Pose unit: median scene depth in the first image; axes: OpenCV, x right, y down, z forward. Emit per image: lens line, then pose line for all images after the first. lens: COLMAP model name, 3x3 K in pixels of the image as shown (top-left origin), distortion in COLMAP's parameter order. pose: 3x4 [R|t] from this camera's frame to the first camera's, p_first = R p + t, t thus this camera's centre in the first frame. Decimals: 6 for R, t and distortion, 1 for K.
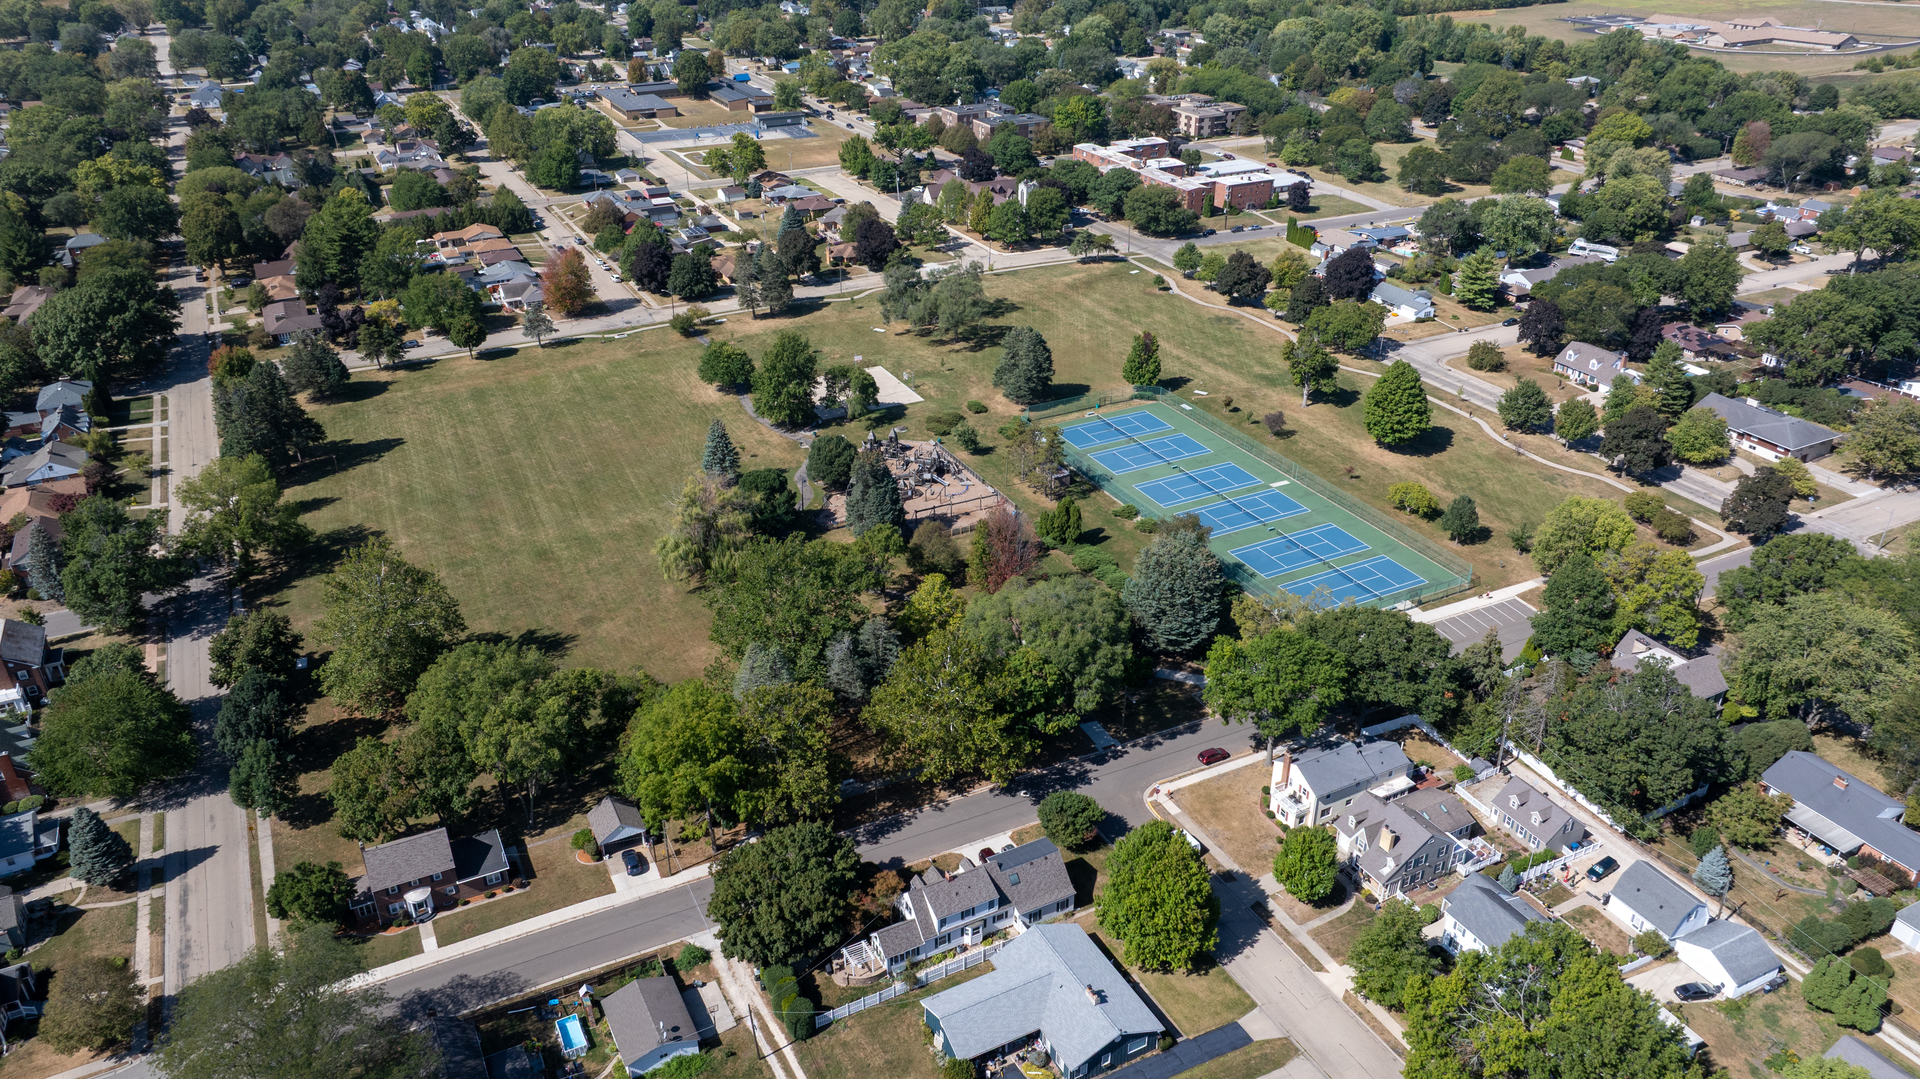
lens RADIAL K [[1363.4, 0, 960.0], [0, 1363.4, 539.5], [0, 0, 1]] dist [-0.097259, 0.114984]
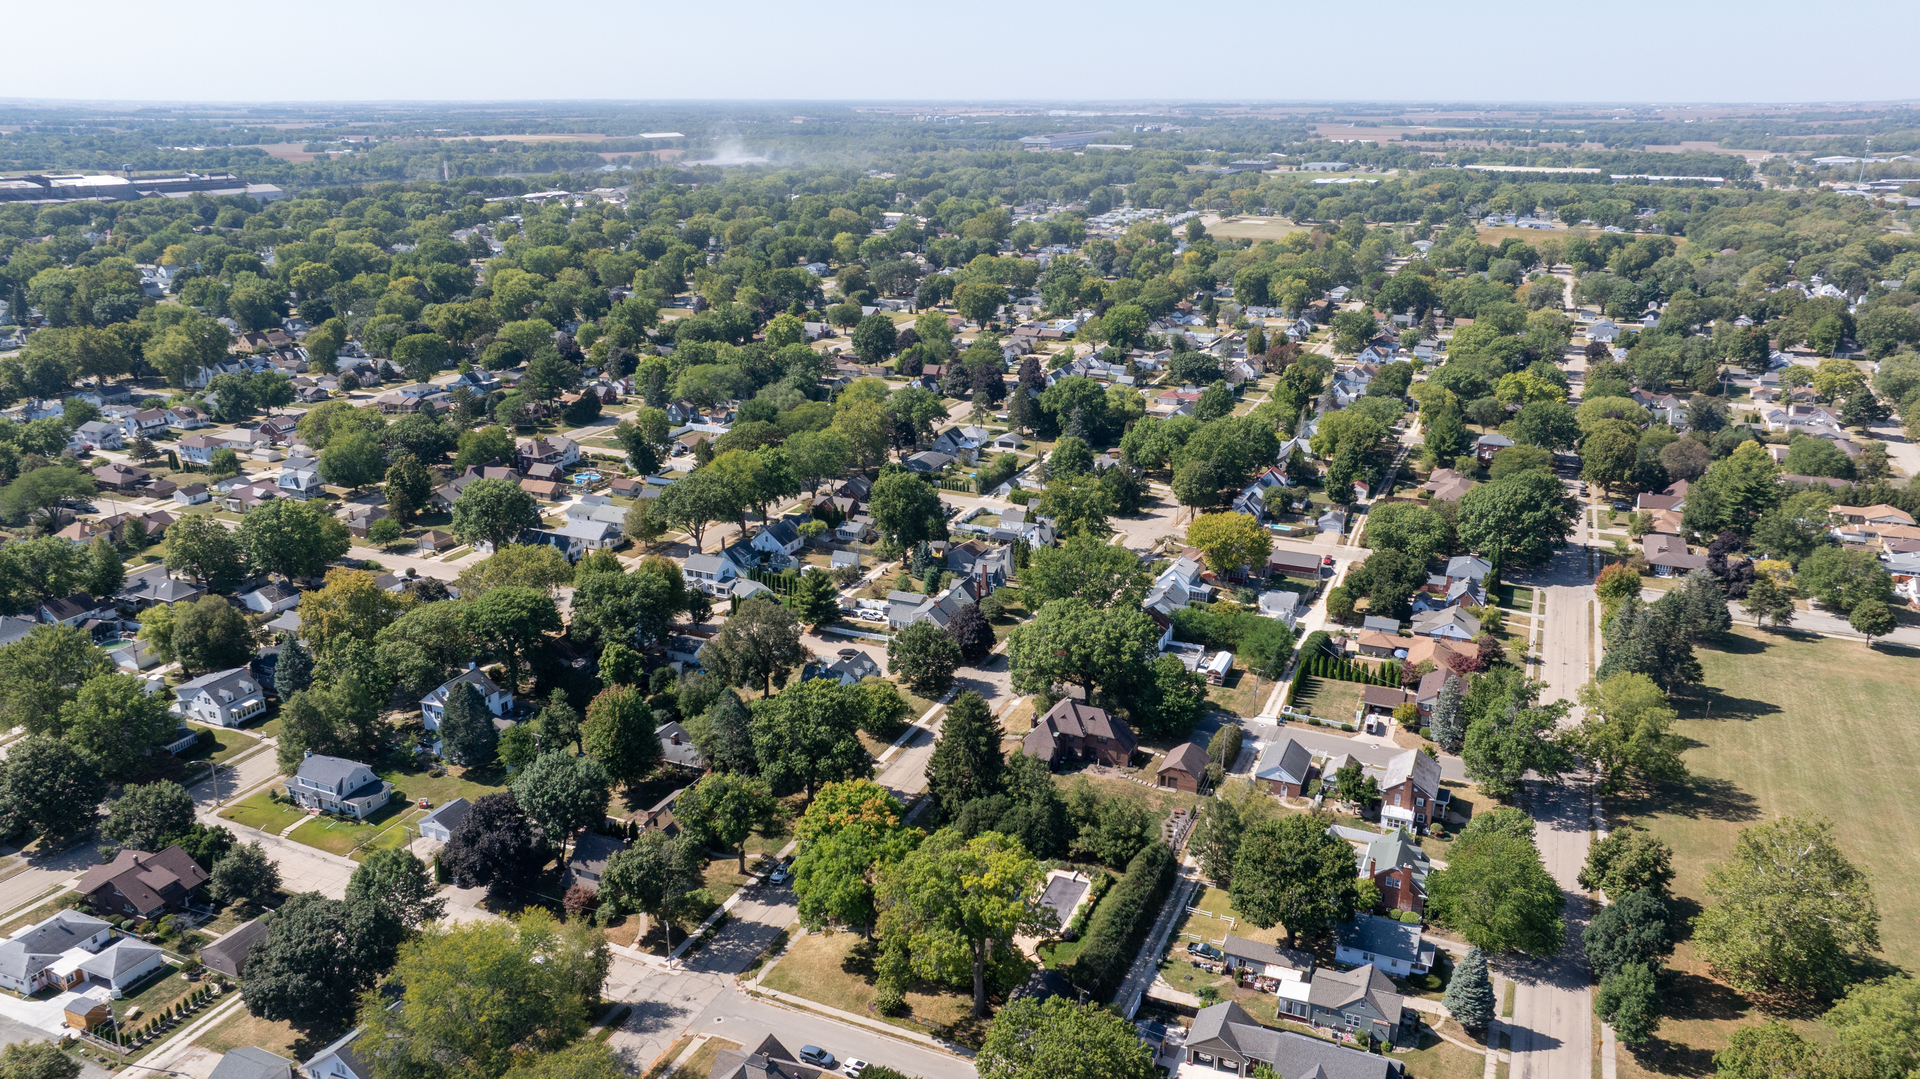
lens RADIAL K [[1336.8, 0, 973.6], [0, 1336.8, 527.3], [0, 0, 1]] dist [-0.000337, -0.005195]
pose [[0.632235, 0.236455, -0.737813, -0.096728], [-0.364532, 0.931086, -0.013973, 0.023094], [0.683663, 0.277791, 0.674861, -0.044286]]
